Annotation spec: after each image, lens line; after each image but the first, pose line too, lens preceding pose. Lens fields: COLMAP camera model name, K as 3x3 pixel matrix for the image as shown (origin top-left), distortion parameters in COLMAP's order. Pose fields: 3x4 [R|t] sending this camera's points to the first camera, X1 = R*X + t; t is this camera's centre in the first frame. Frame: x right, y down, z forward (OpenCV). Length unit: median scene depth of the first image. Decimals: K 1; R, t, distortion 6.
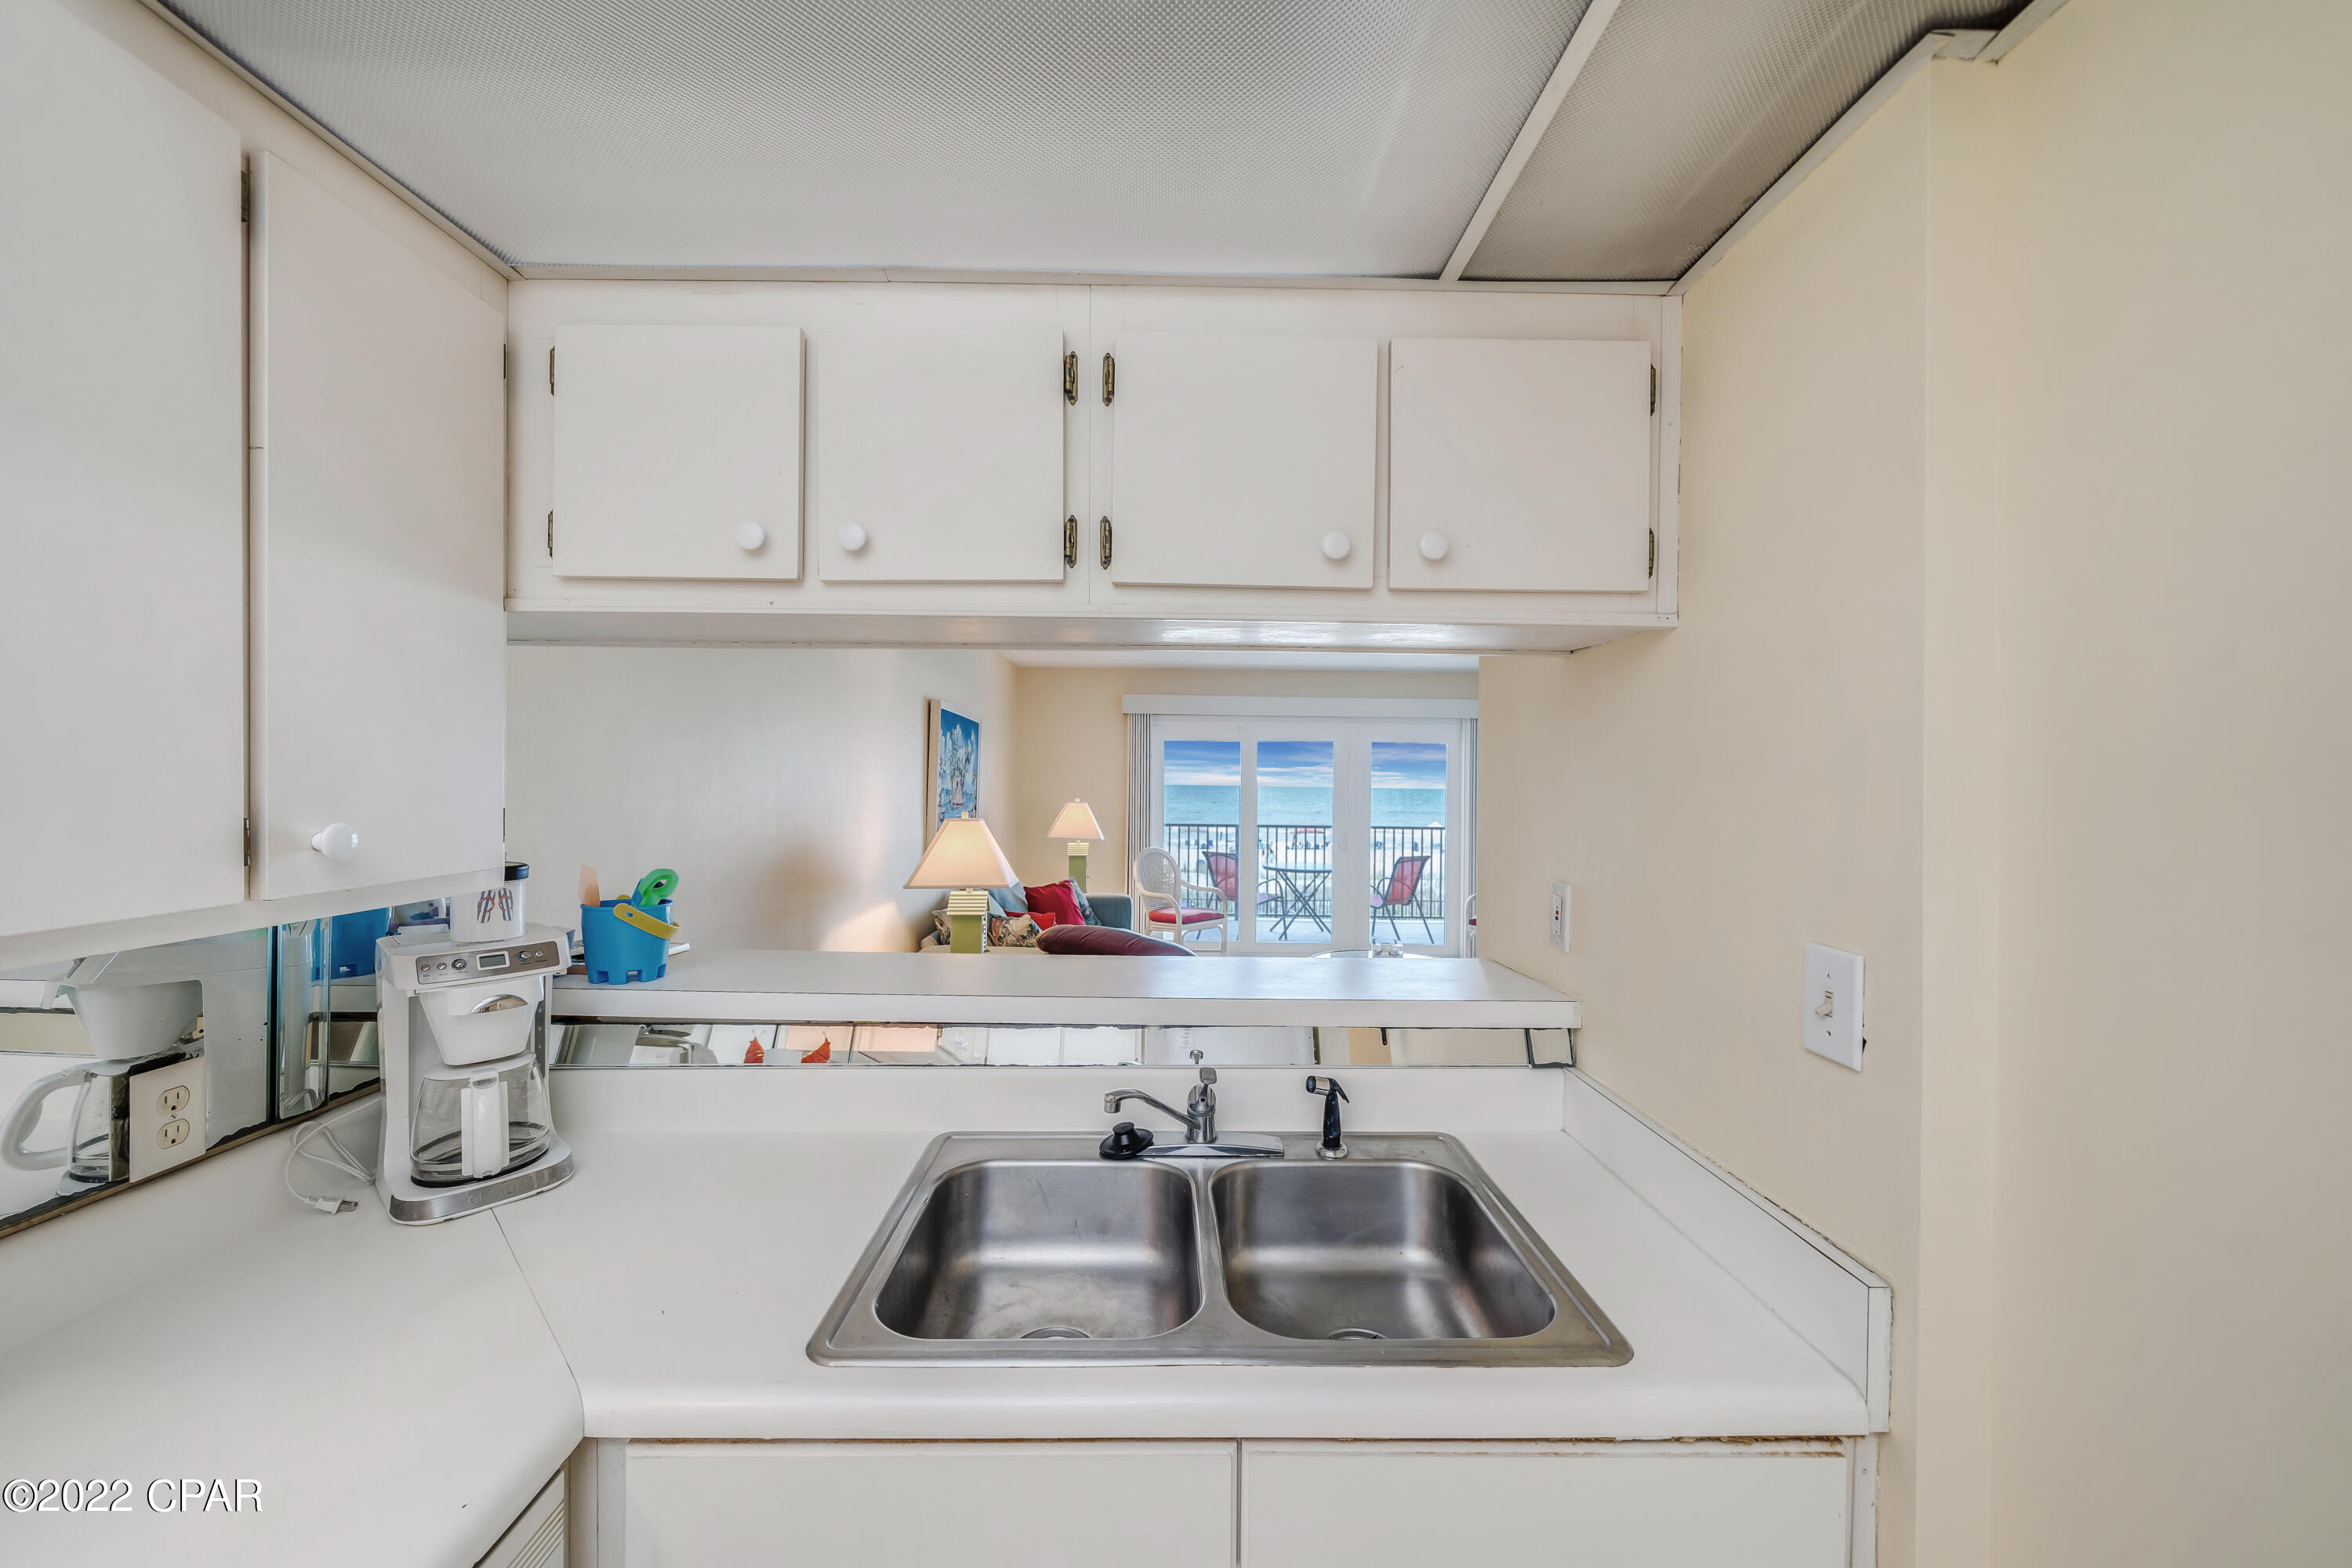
lens RADIAL K [[865.2, 0, 1169.3], [0, 865.2, 781.3], [0, 0, 1]] dist [-0.001642, -0.000685]
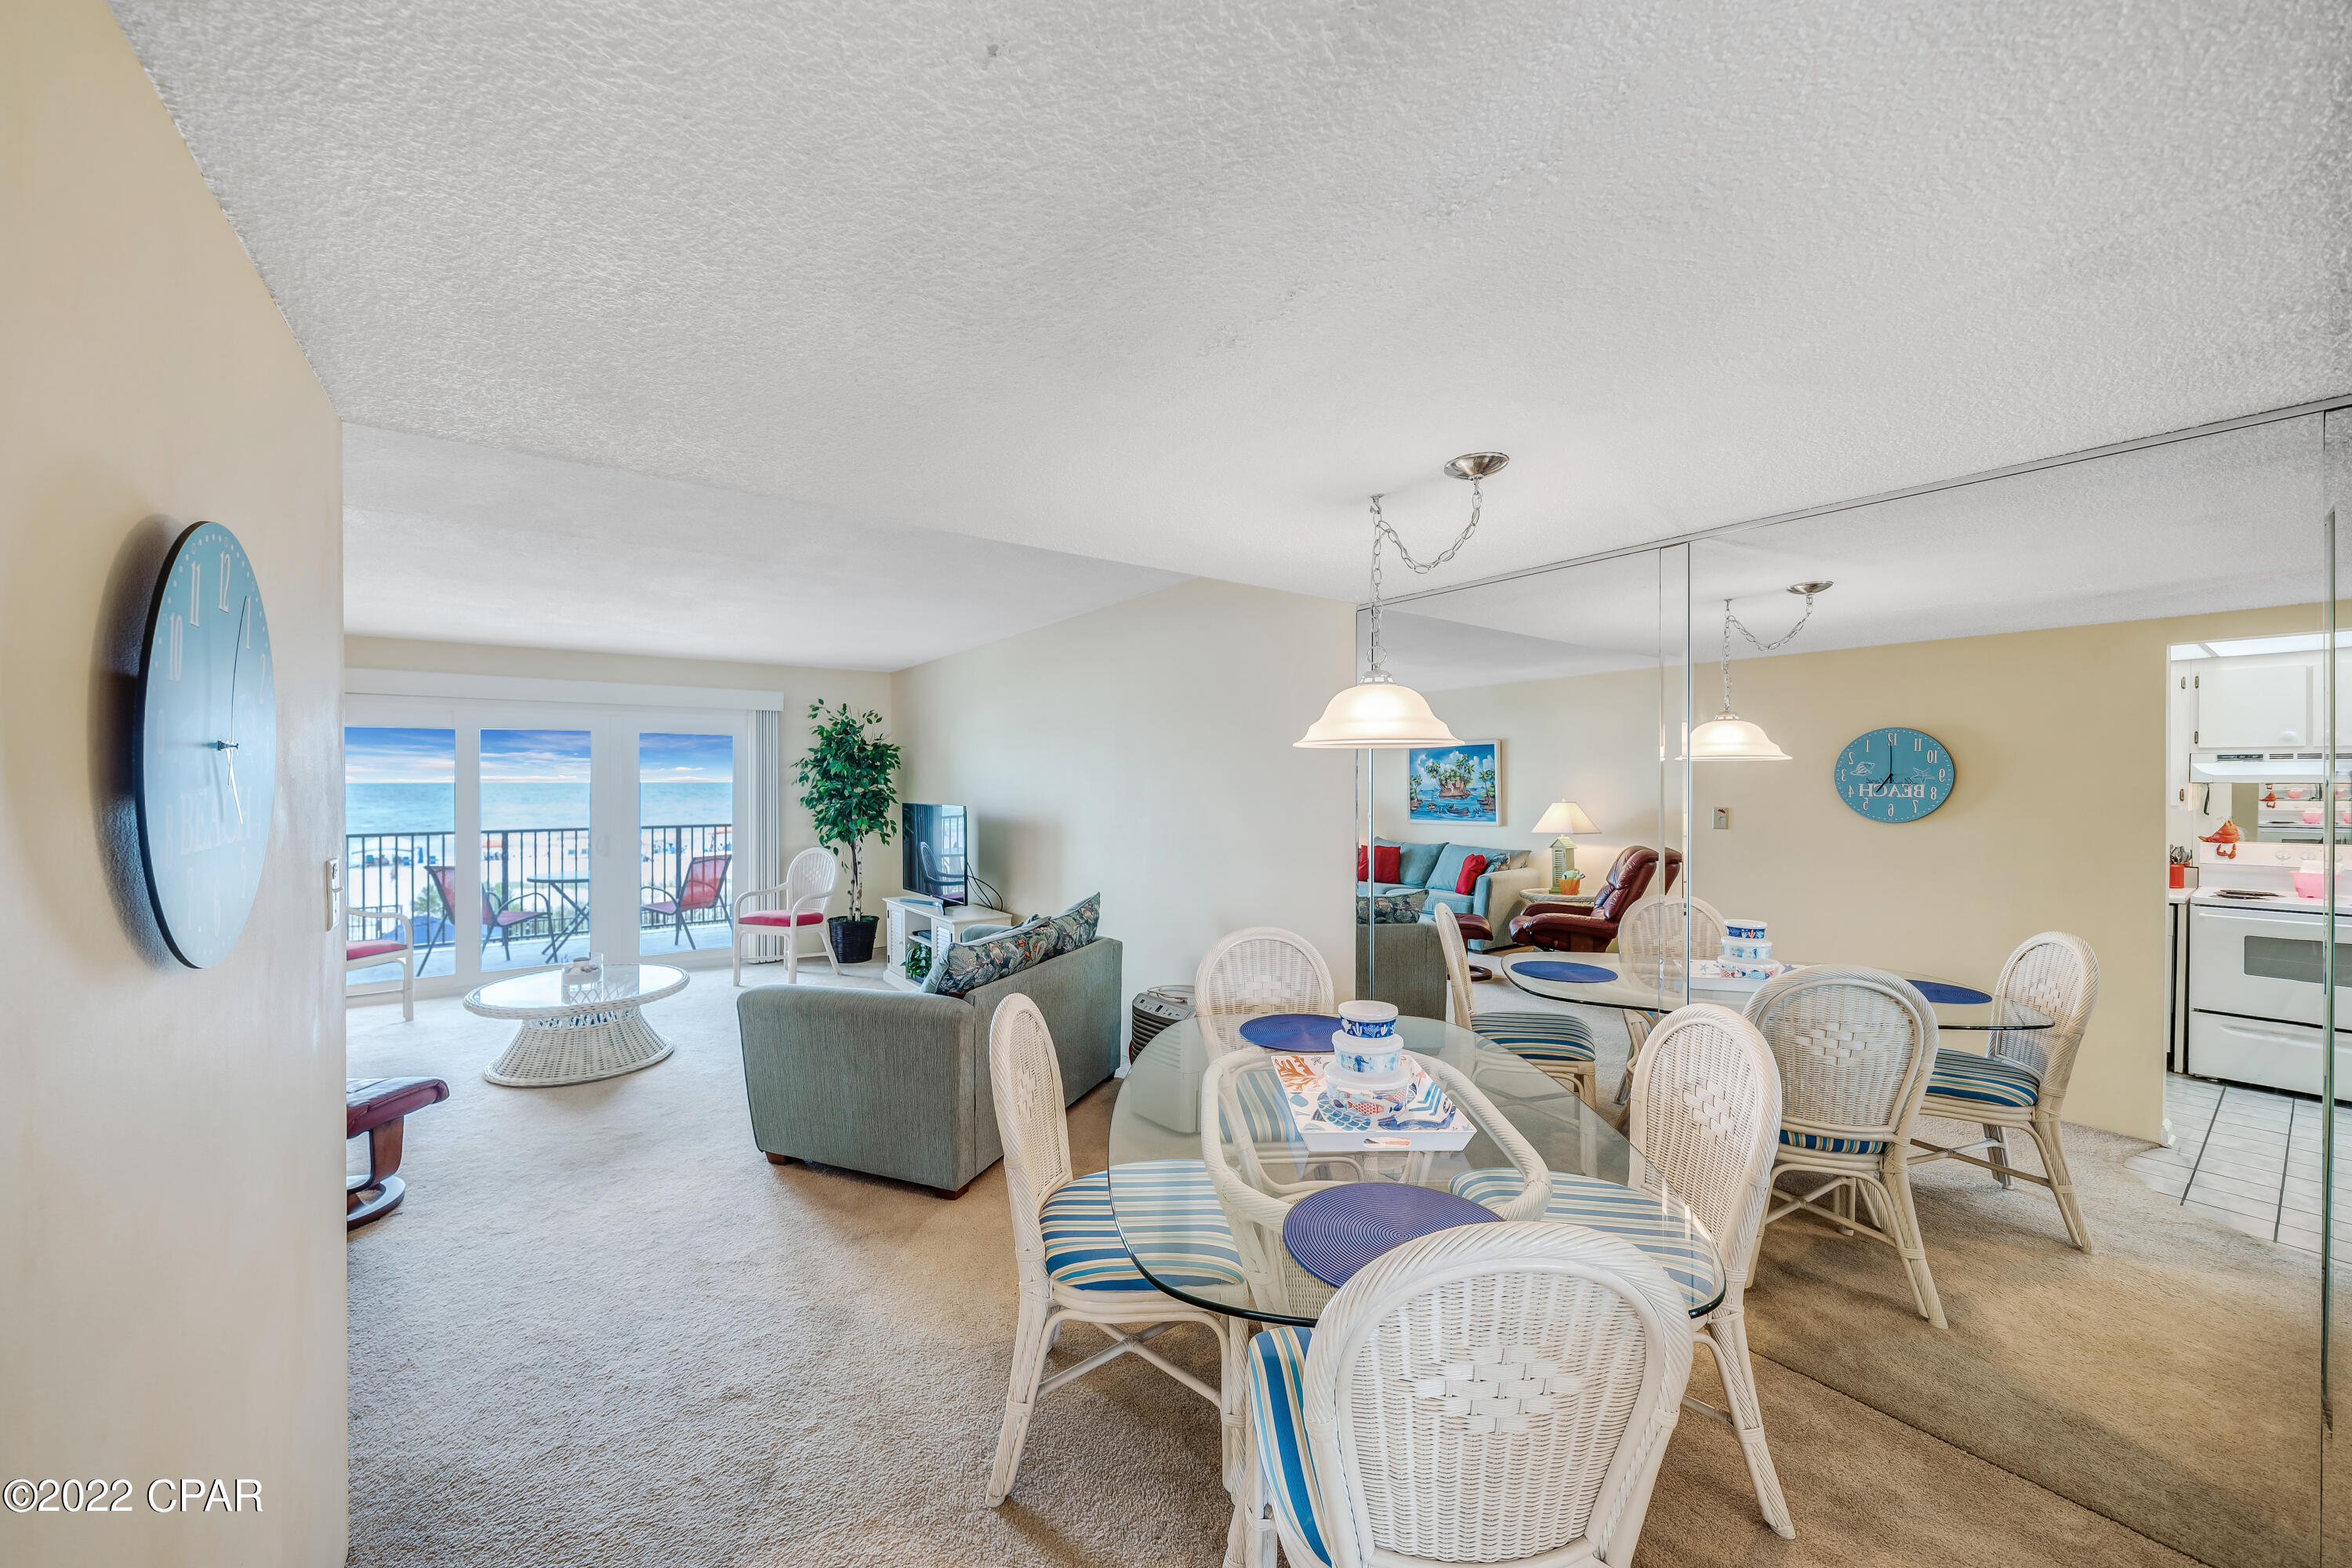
lens RADIAL K [[865.2, 0, 1161.2], [0, 865.2, 785.3], [0, 0, 1]] dist [-0.001642, -0.000685]
pose [[0.816256, -0.015770, 0.577476, 0.812762], [0.008282, 0.999844, 0.015598, 0.003488], [-0.577632, -0.007949, 0.816259, -0.216368]]
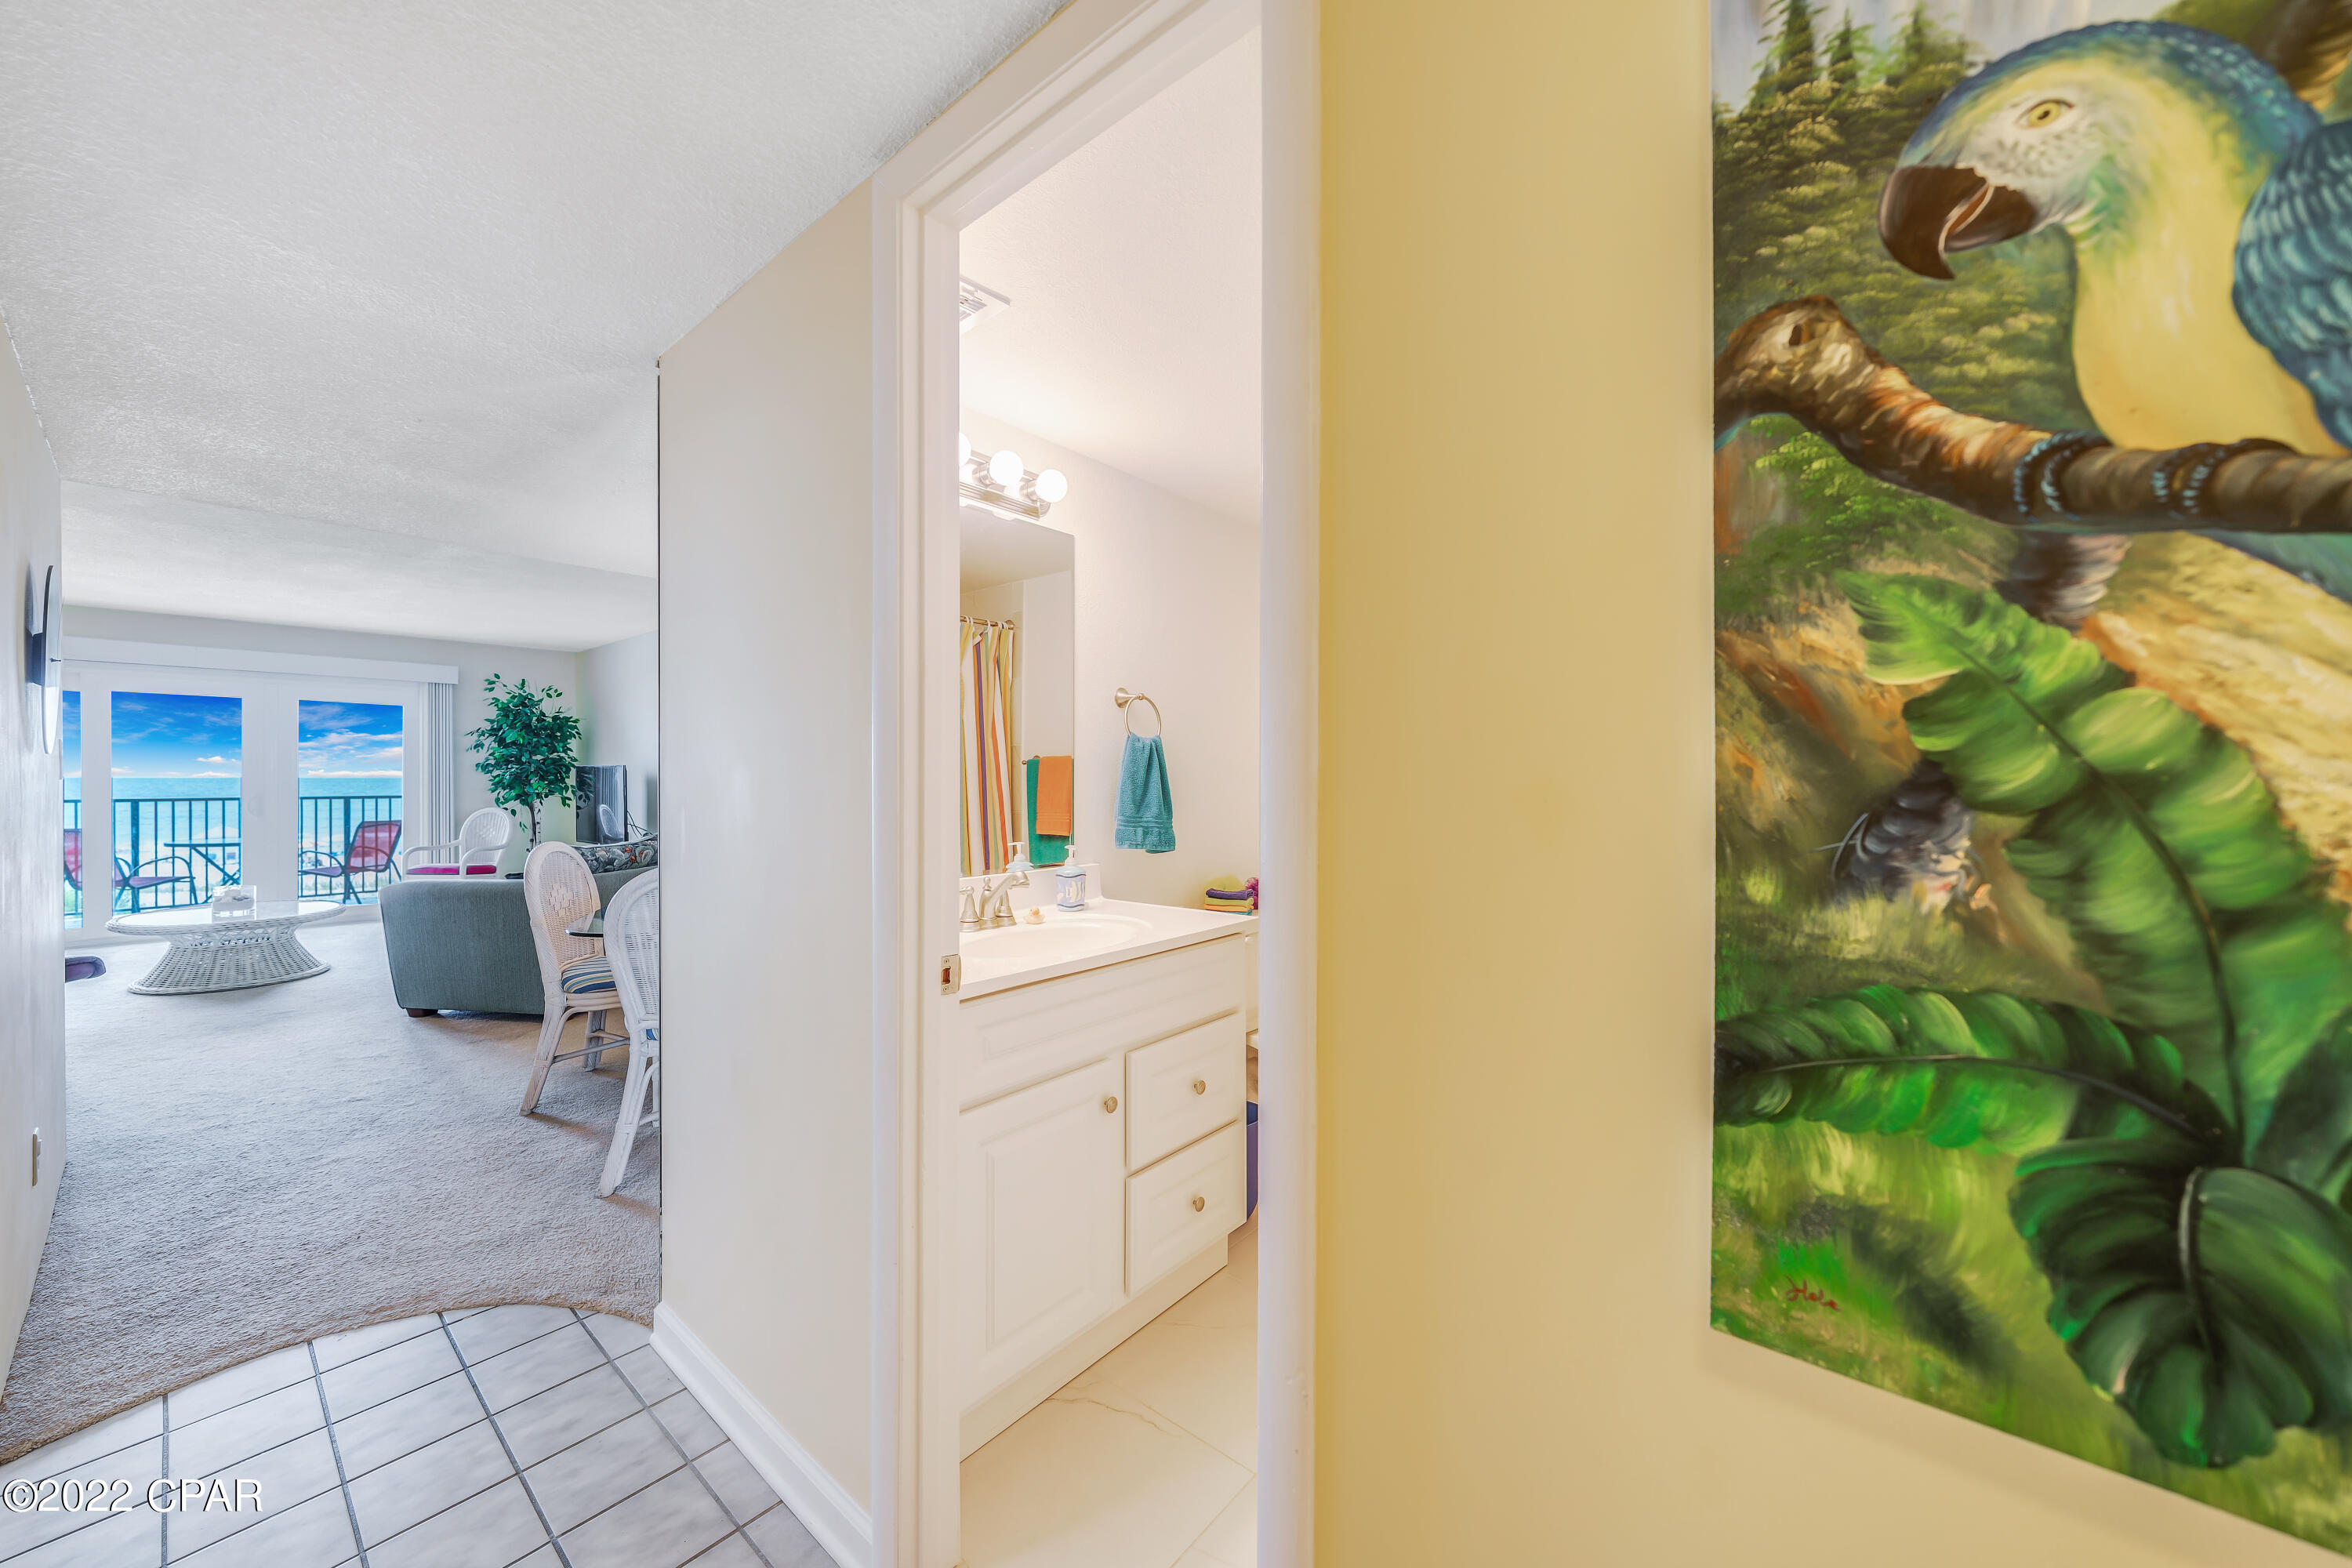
lens RADIAL K [[865.2, 0, 1167.8], [0, 865.2, 785.3], [0, 0, 1]] dist [-0.001642, -0.000685]
pose [[0.655805, -0.017384, 0.754730, 0.745126], [0.003353, 0.999792, 0.020115, 0.174693], [-0.754923, -0.010660, 0.655727, -1.771497]]
